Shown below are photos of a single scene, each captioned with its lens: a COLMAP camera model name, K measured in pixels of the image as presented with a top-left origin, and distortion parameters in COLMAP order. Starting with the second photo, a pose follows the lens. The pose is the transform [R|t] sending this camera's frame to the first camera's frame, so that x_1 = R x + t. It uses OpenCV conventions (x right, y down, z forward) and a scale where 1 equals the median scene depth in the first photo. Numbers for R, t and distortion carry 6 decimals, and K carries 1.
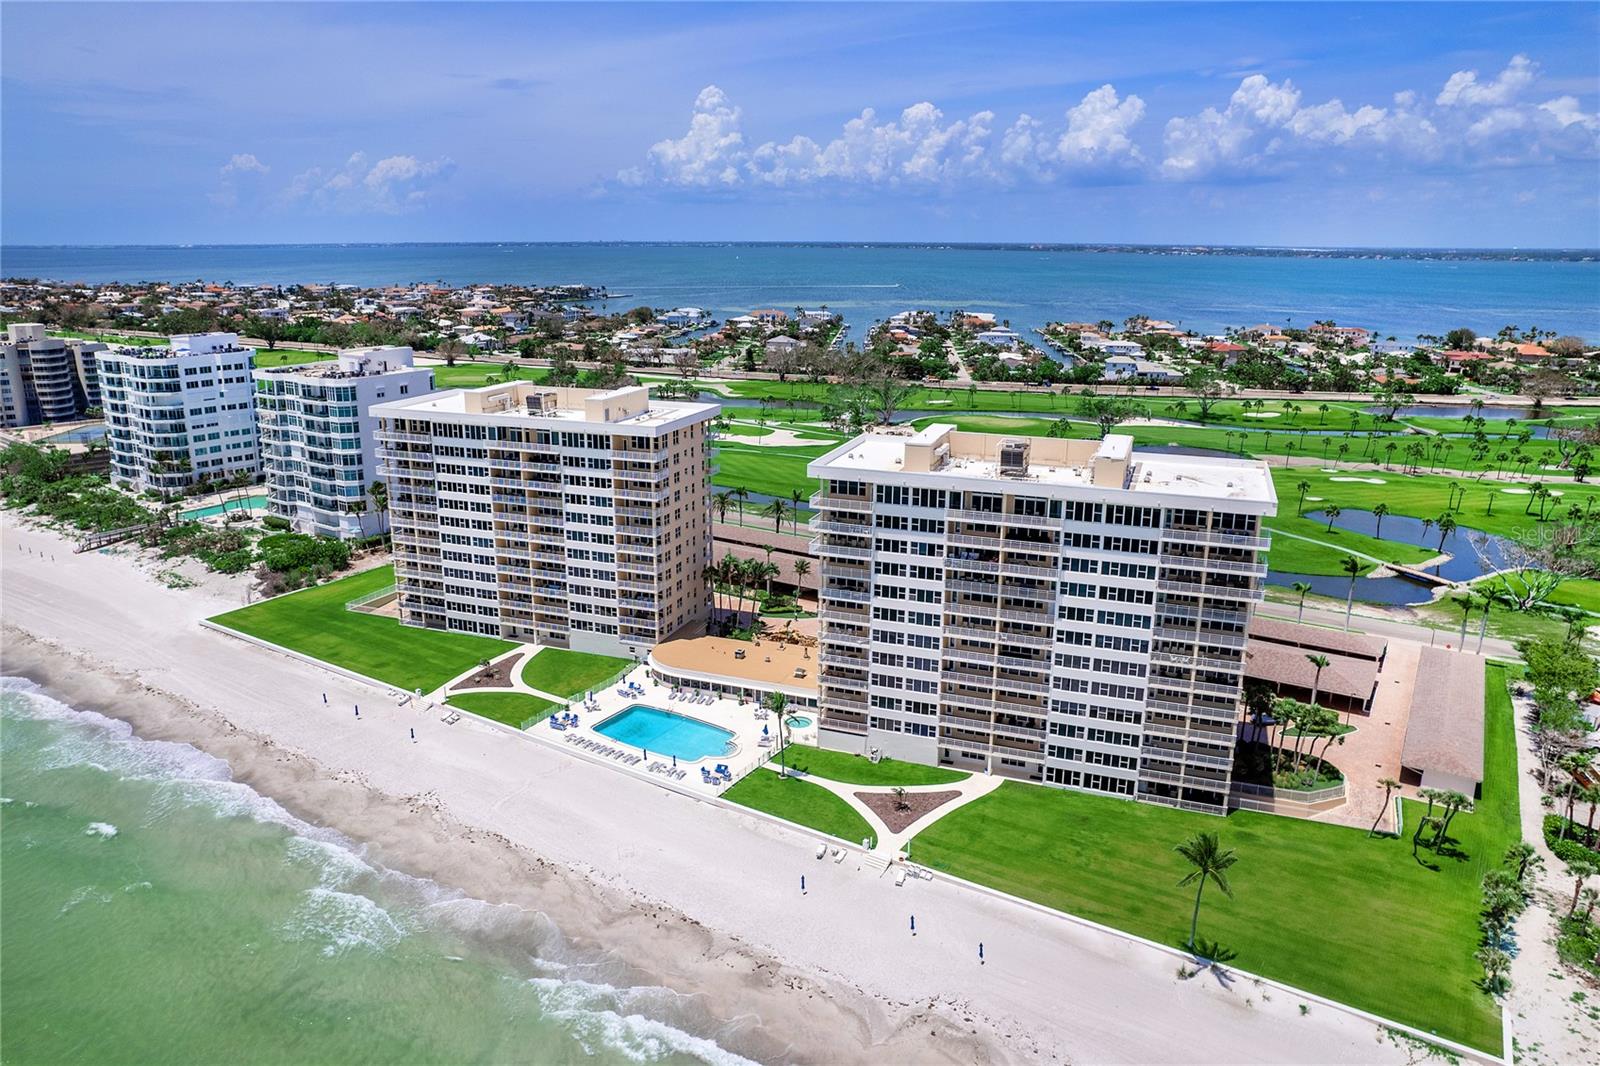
lens RADIAL K [[1053.6, 0, 800.0], [0, 1053.6, 533.0], [0, 0, 1]] dist [-0.073288, 0.058558]
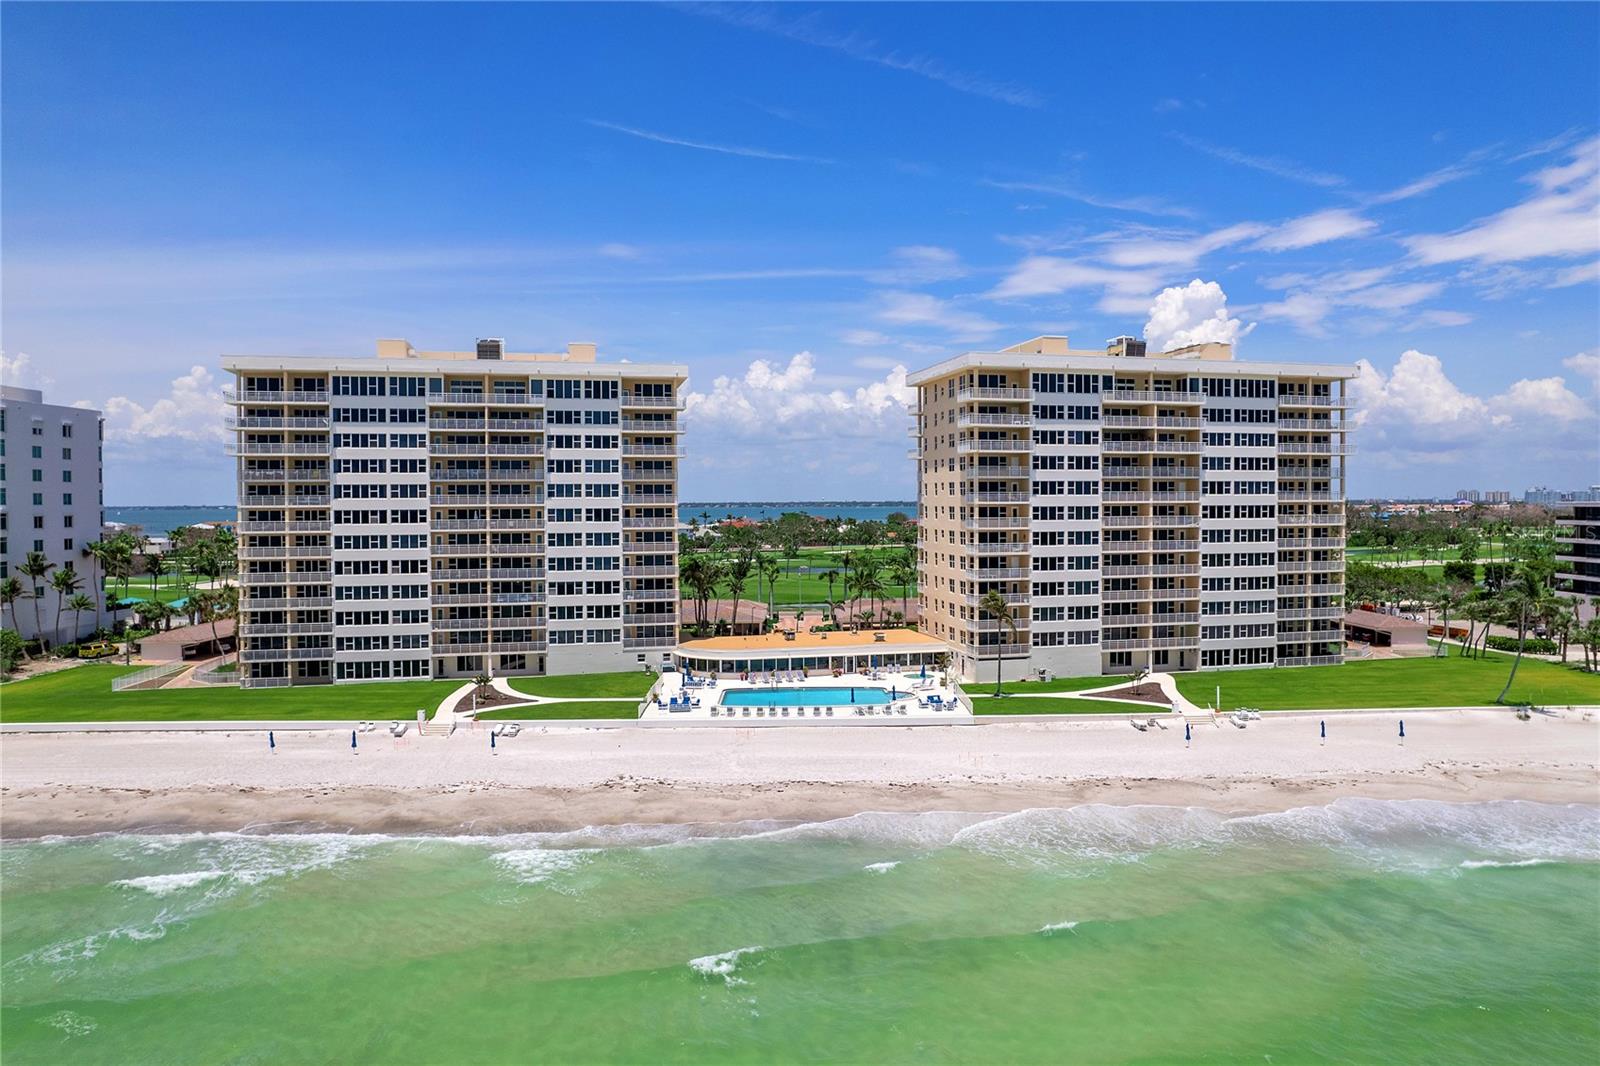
lens RADIAL K [[1051.9, 0, 826.1], [0, 1051.9, 534.2], [0, 0, 1]] dist [-0.079194, 0.071488]
pose [[0.831501, -0.025837, 0.554922, -0.518937], [0.156637, 0.969291, -0.189576, 0.208585], [-0.532983, 0.244554, 0.810014, 0.297222]]
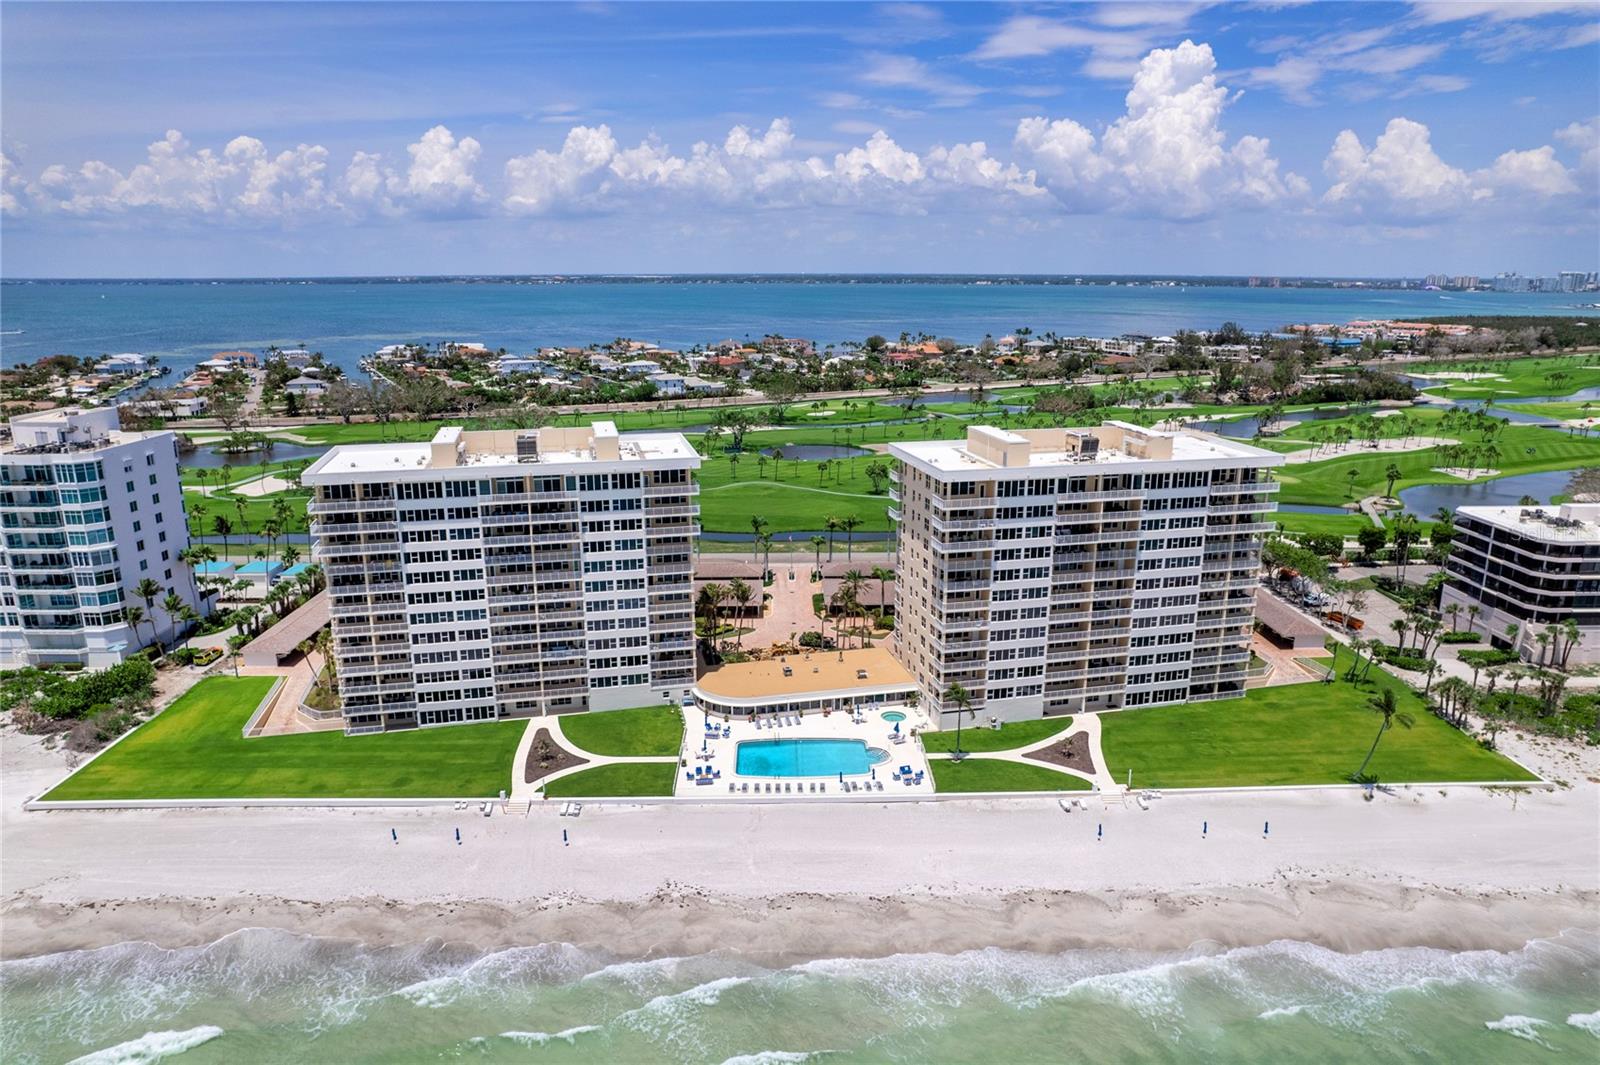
lens RADIAL K [[999.9, 0, 800.0], [0, 999.9, 532.5], [0, 0, 1]] dist [-0.072888, 0.059962]
pose [[0.834150, -0.143135, 0.532641, -0.565940], [0.151379, 0.988066, 0.028451, -0.045378], [-0.530357, 0.056898, 0.845863, 0.177271]]
